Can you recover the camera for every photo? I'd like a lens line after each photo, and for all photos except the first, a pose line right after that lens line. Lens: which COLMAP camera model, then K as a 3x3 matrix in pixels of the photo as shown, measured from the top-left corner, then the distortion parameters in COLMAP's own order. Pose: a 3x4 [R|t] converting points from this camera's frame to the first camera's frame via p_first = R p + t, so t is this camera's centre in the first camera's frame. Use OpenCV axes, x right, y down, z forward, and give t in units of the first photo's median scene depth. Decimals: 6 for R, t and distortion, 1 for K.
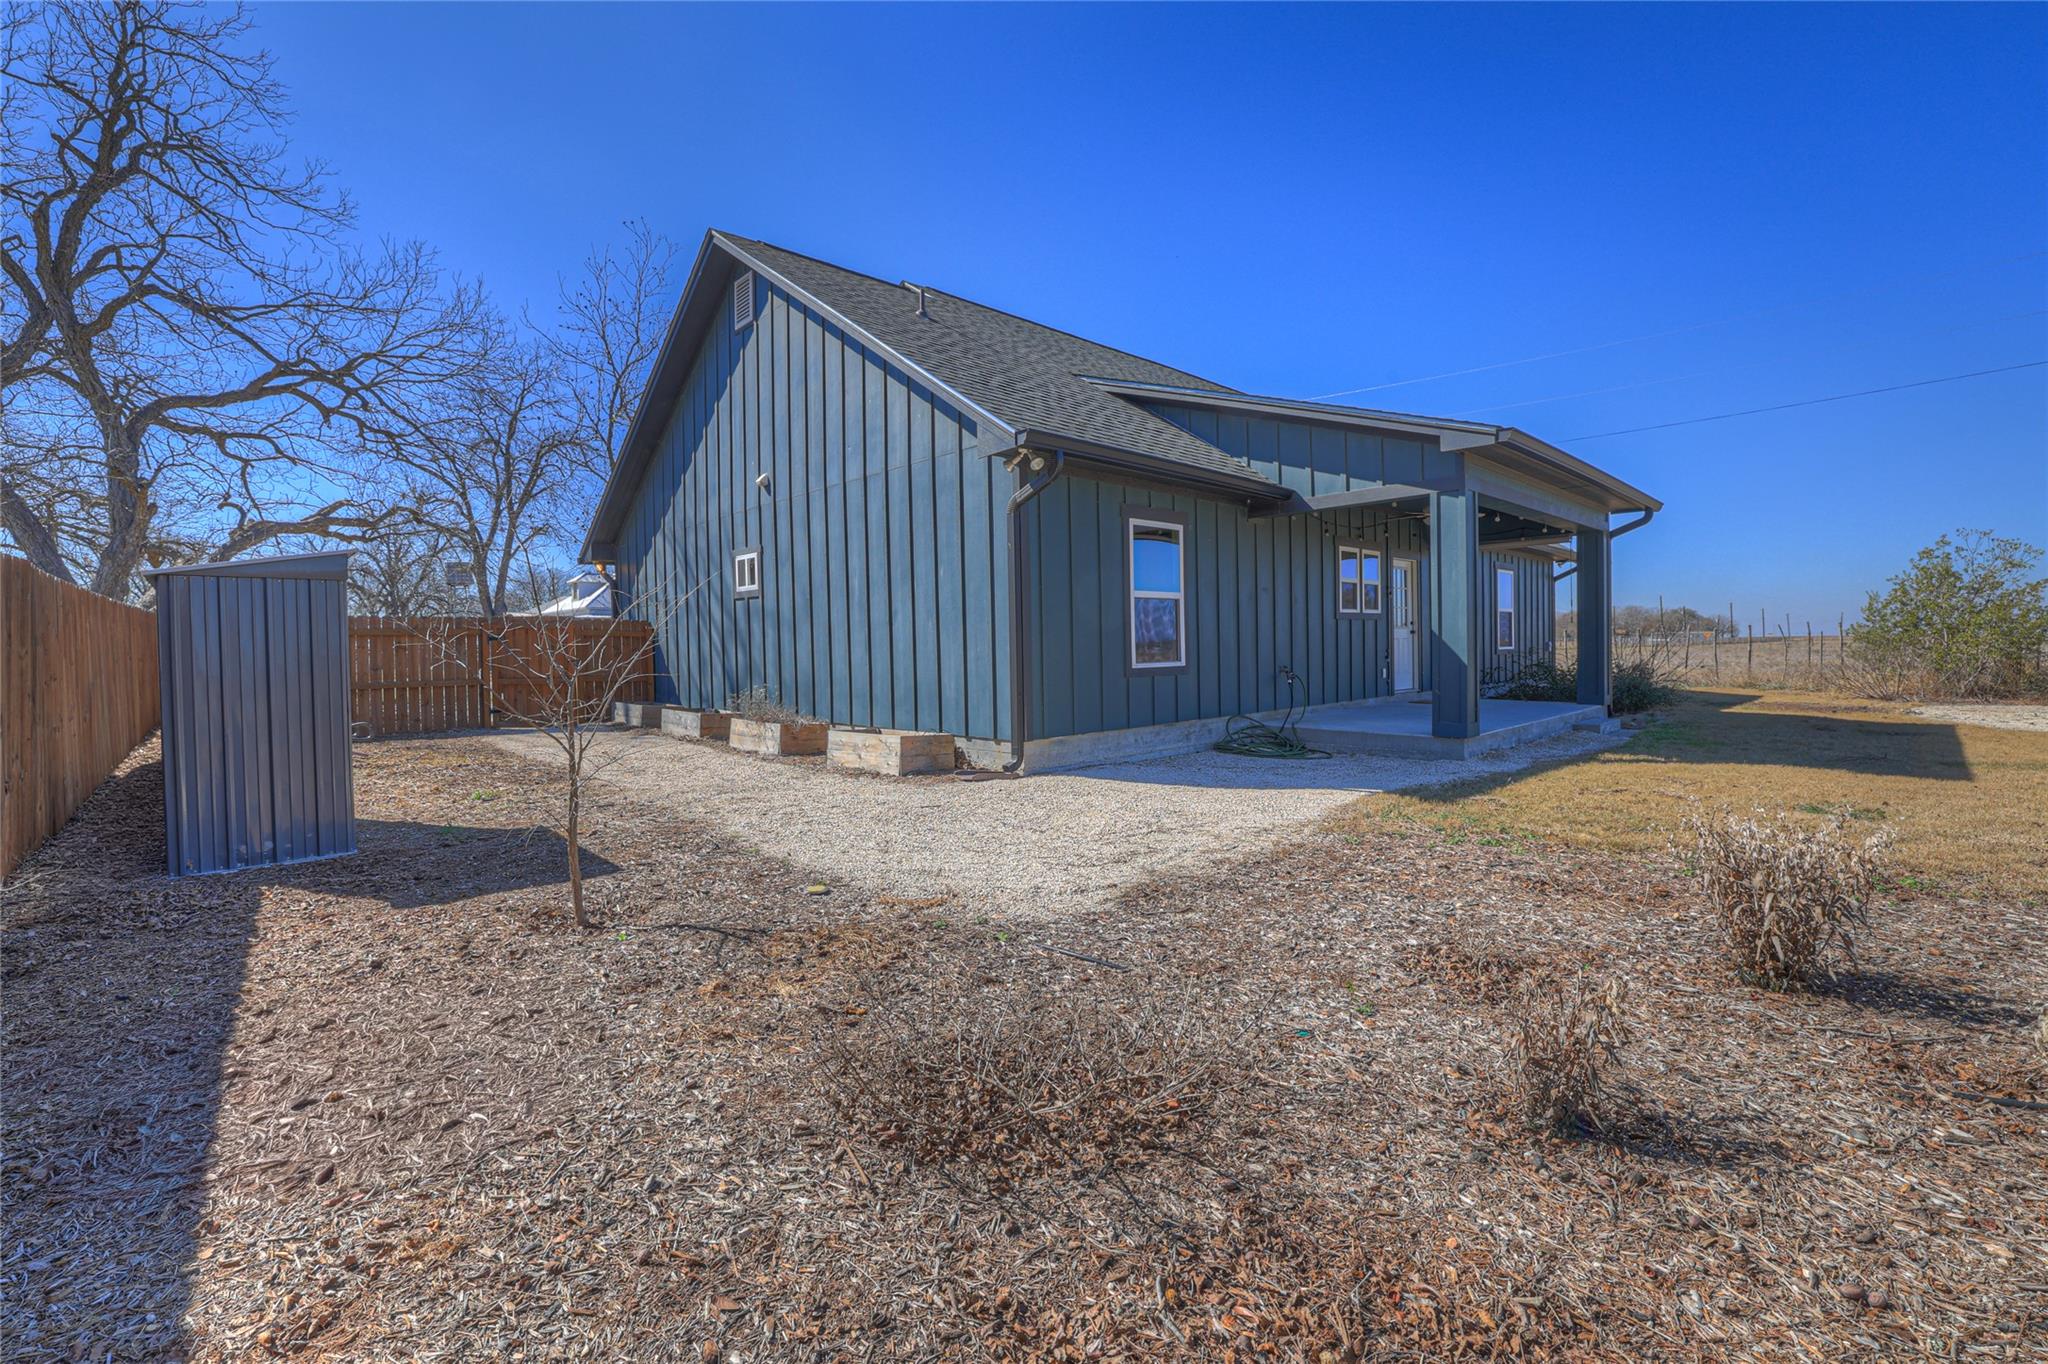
lens RADIAL K [[866.0, 0, 1035.1], [0, 866.0, 670.3], [0, 0, 1]] dist [-0.008868, 0.001697]
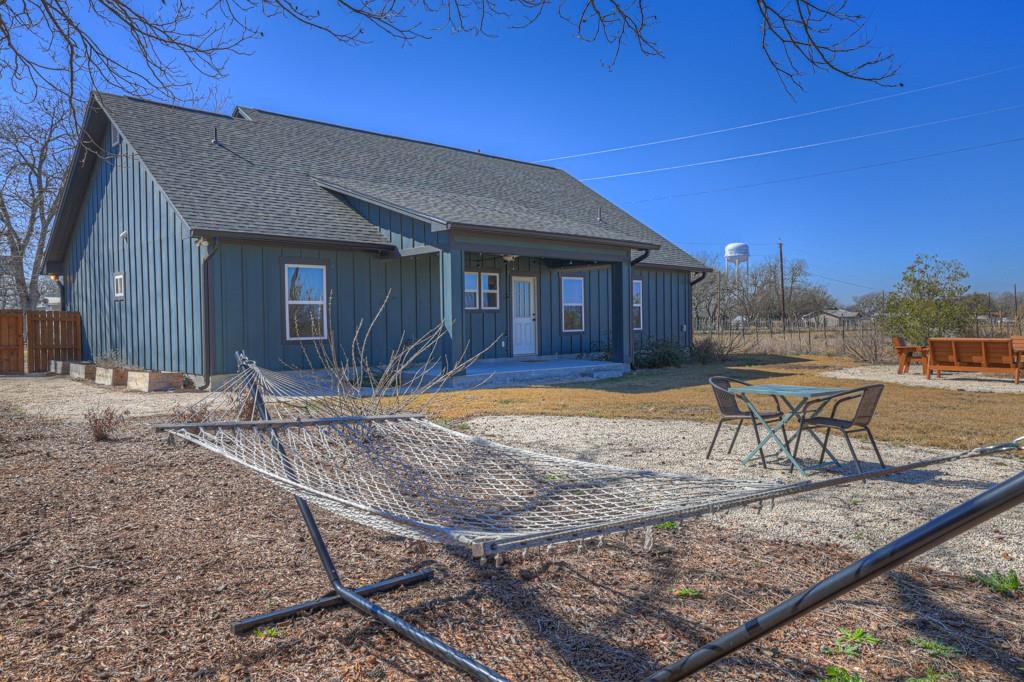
lens RADIAL K [[754.6, 0, 507.1], [0, 754.6, 334.1], [0, 0, 1]] dist [0.067921, 0.029368]
pose [[0.999380, 0.002817, -0.035093, 0.529520], [-0.003319, 0.999893, -0.014273, 0.005295], [0.035049, 0.014381, 0.999282, -0.554530]]
